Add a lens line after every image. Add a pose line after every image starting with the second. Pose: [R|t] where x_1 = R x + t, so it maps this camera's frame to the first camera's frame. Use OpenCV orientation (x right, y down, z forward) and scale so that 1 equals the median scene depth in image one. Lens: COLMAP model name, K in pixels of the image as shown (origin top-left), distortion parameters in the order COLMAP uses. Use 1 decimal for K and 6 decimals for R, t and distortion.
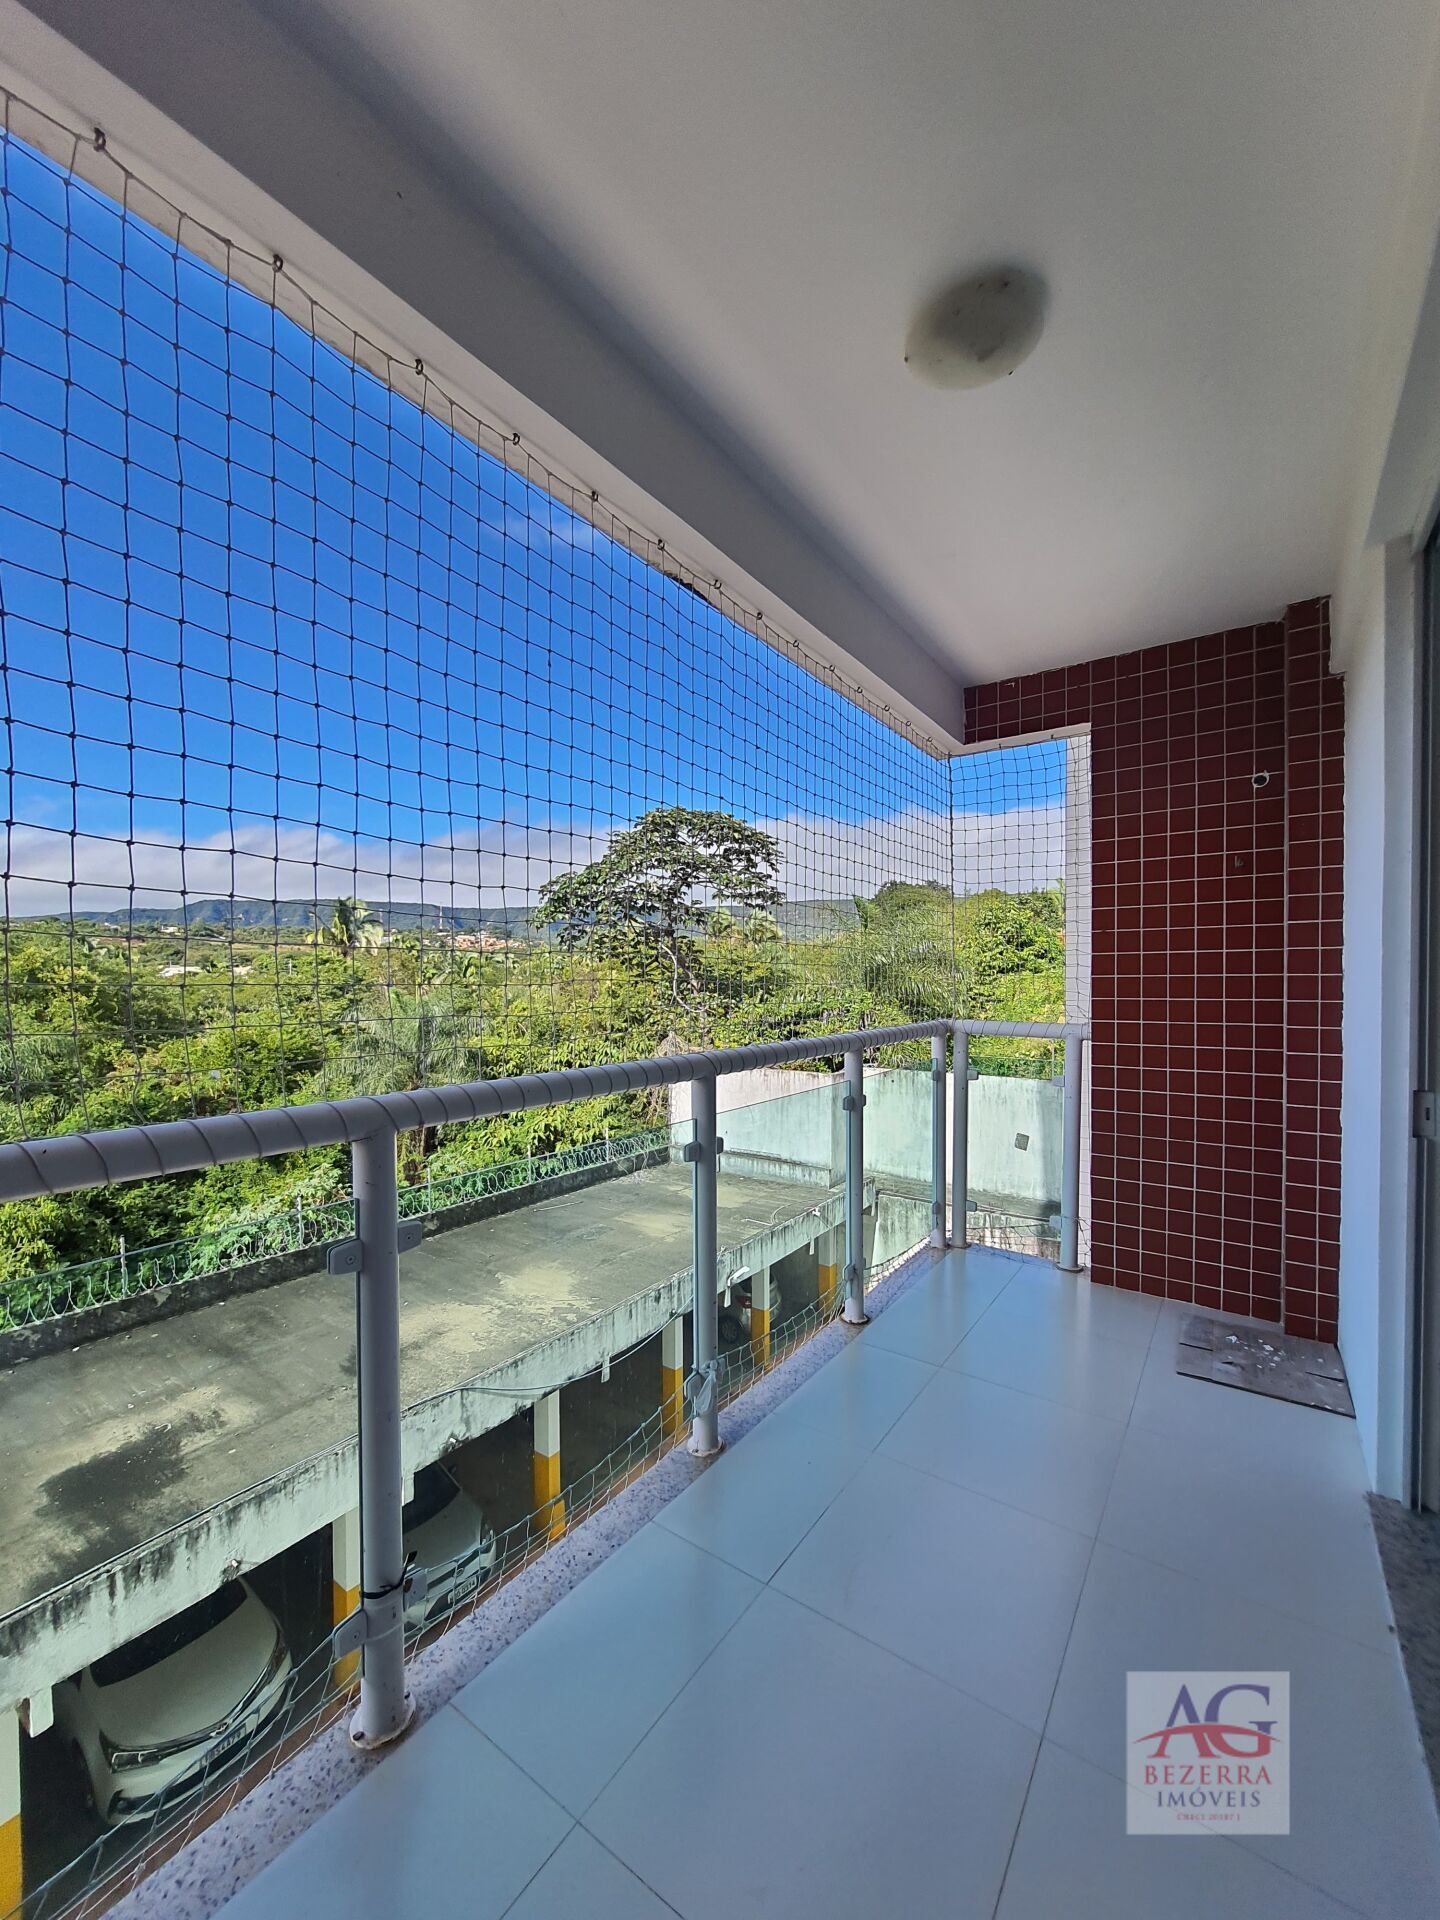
lens RADIAL K [[764.2, 0, 718.6], [0, 764.2, 969.9], [0, 0, 1]] dist [-0.004353, 0.000131]
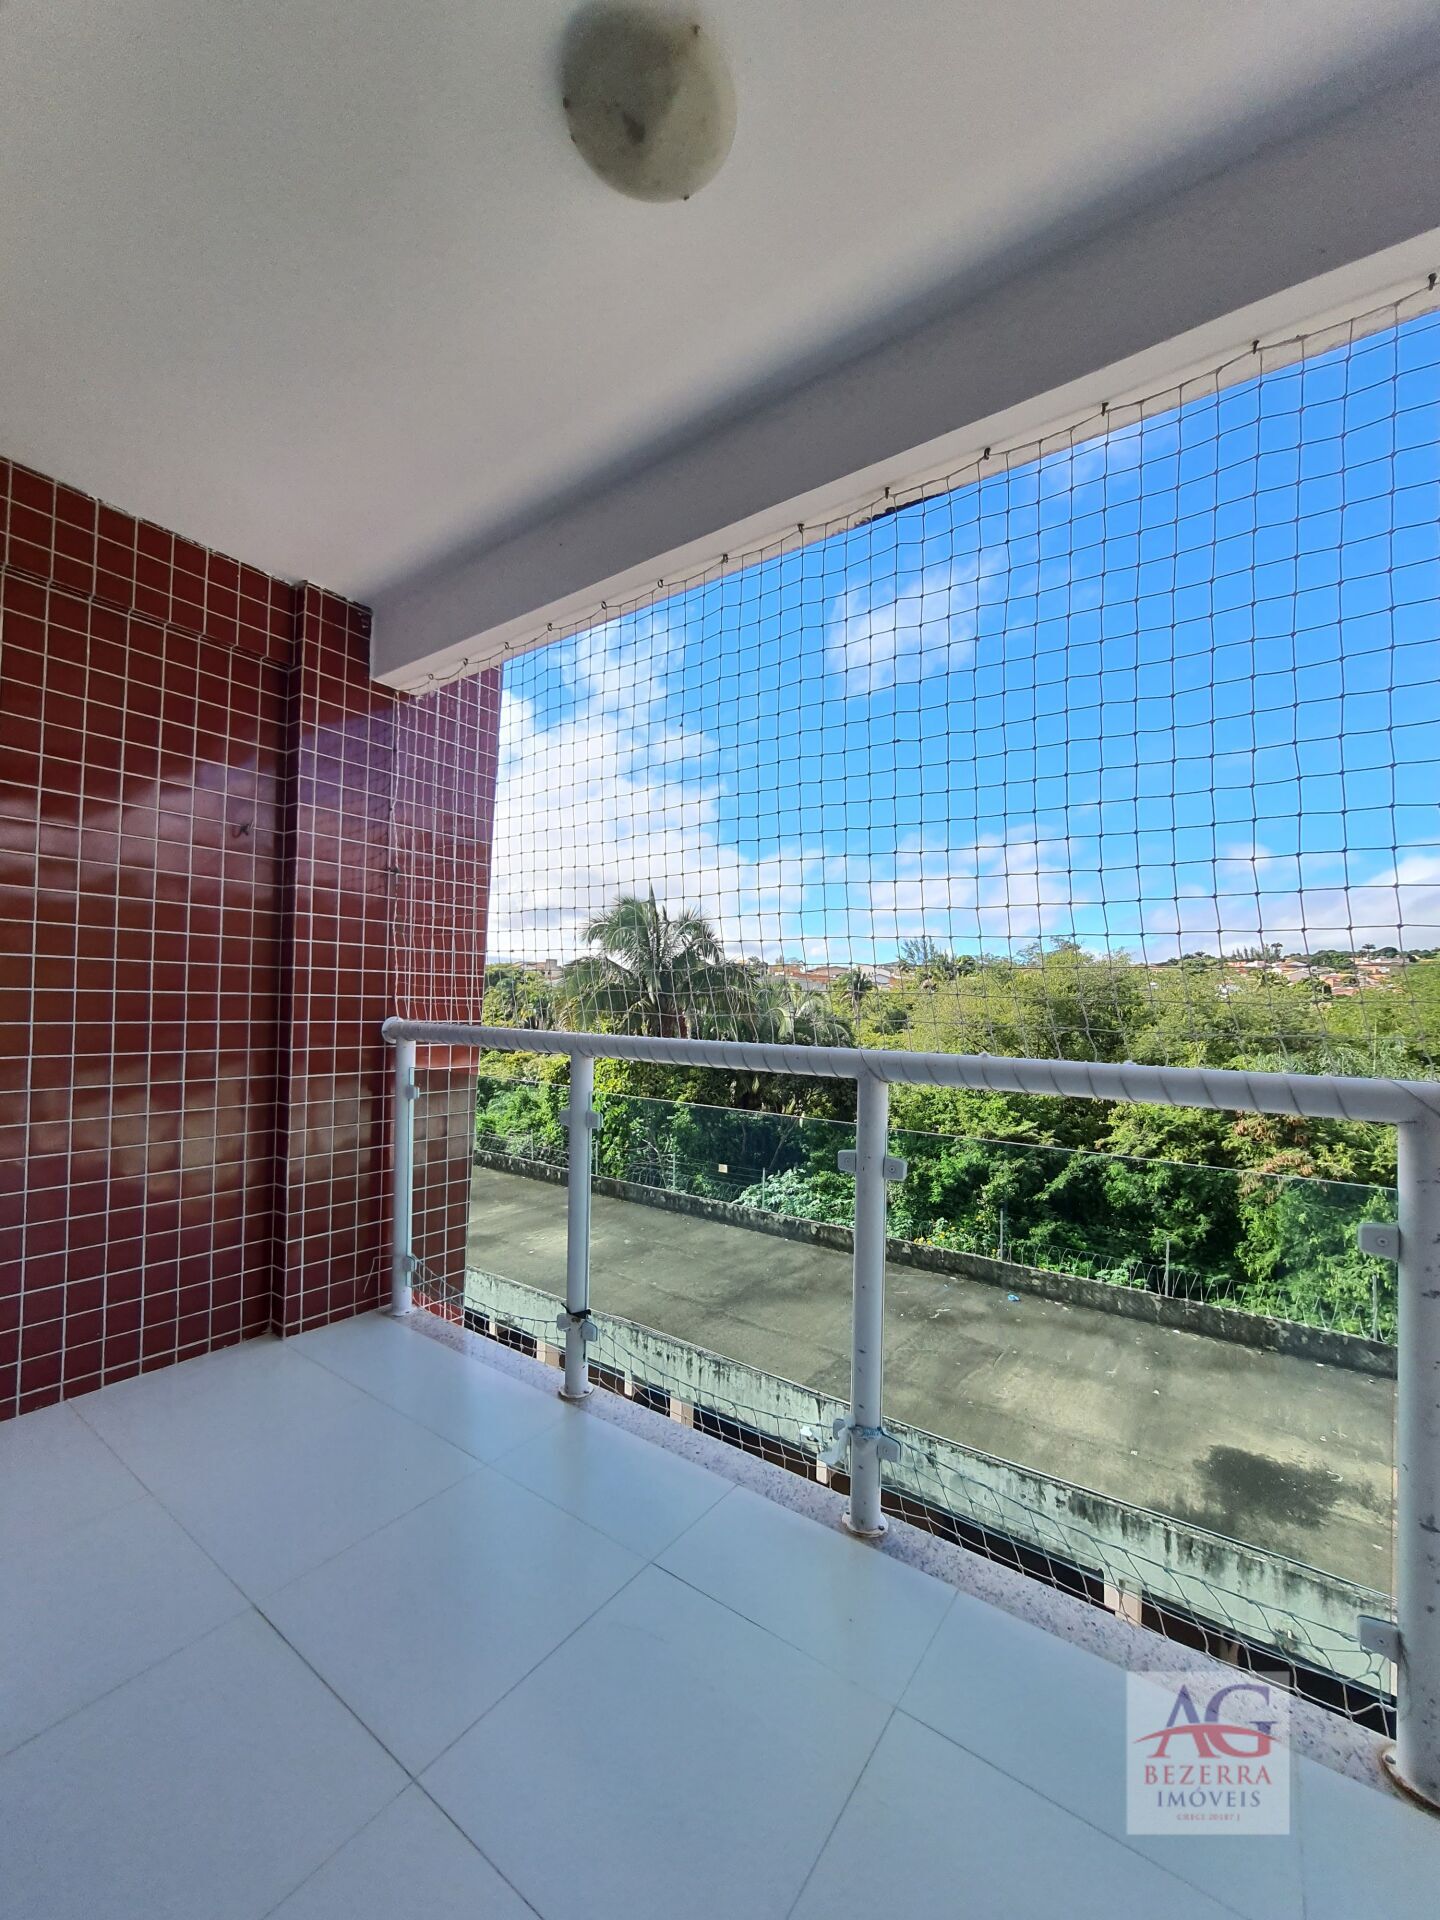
lens RADIAL K [[764.2, 0, 720.1], [0, 764.2, 966.4], [0, 0, 1]] dist [-0.004353, 0.000131]
pose [[-0.026230, -0.036869, -0.998976, 0.277187], [-0.015415, 0.999216, -0.036473, 0.018823], [0.999537, 0.014443, -0.026778, 0.281190]]
